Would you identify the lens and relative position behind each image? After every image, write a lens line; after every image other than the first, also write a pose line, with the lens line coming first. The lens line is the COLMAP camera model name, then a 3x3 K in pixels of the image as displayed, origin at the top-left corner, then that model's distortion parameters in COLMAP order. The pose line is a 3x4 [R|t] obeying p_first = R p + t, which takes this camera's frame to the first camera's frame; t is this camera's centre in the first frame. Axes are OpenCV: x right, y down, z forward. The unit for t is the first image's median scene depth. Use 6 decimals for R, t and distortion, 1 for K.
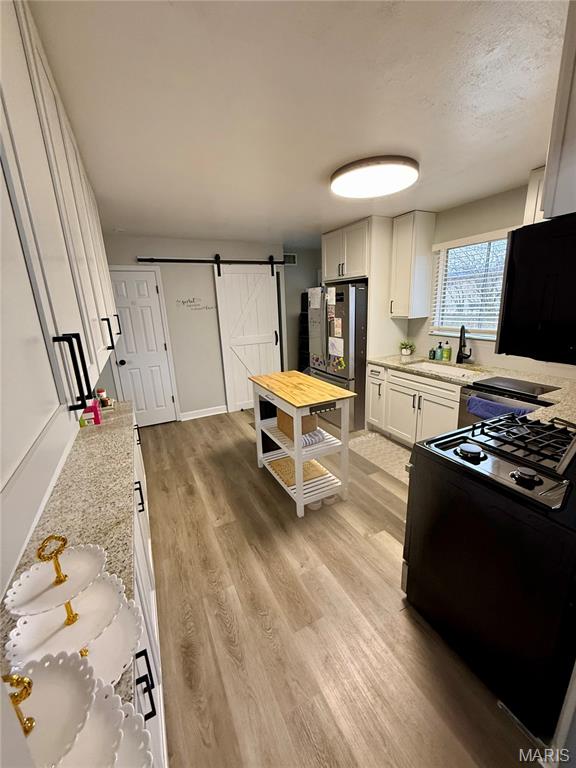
lens RADIAL K [[306.7, 0, 288.0], [0, 306.7, 384.0], [0, 0, 1]] dist [0.001833, 0.000069]
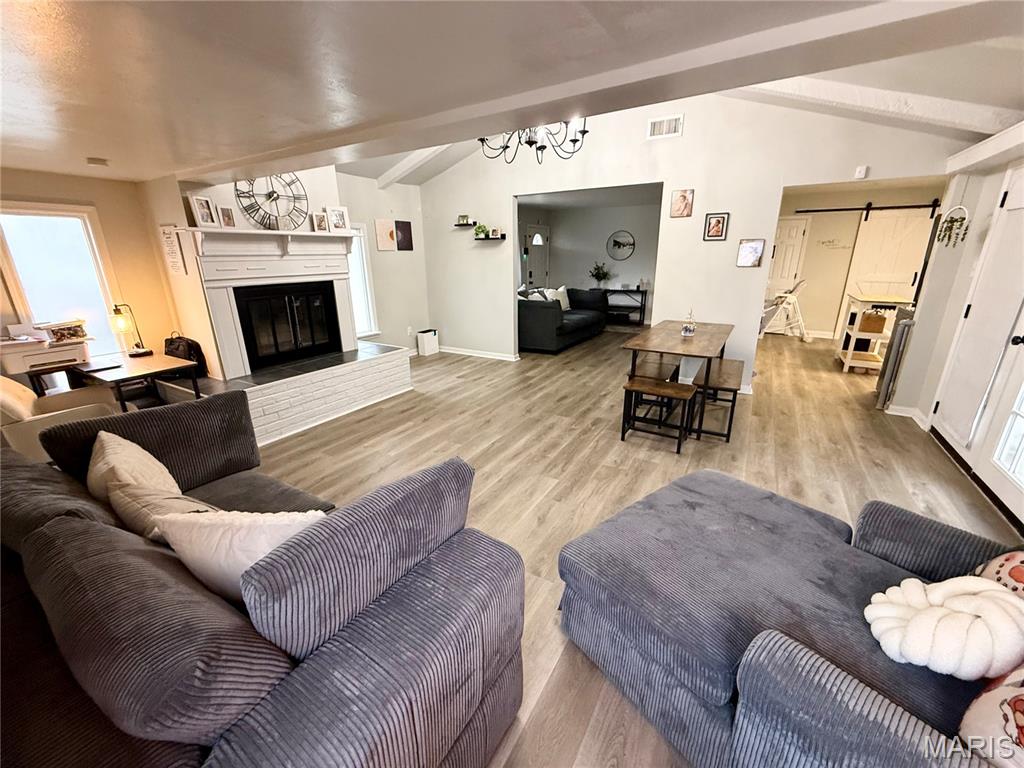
lens RADIAL K [[409.0, 0, 512.0], [0, 409.0, 384.0], [0, 0, 1]] dist [0.001833, 0.000069]
pose [[0.542396, 0.287281, -0.789479, 0.666032], [-0.230365, 0.954557, 0.189083, 0.386675], [0.807923, 0.079310, 0.583927, -1.414714]]
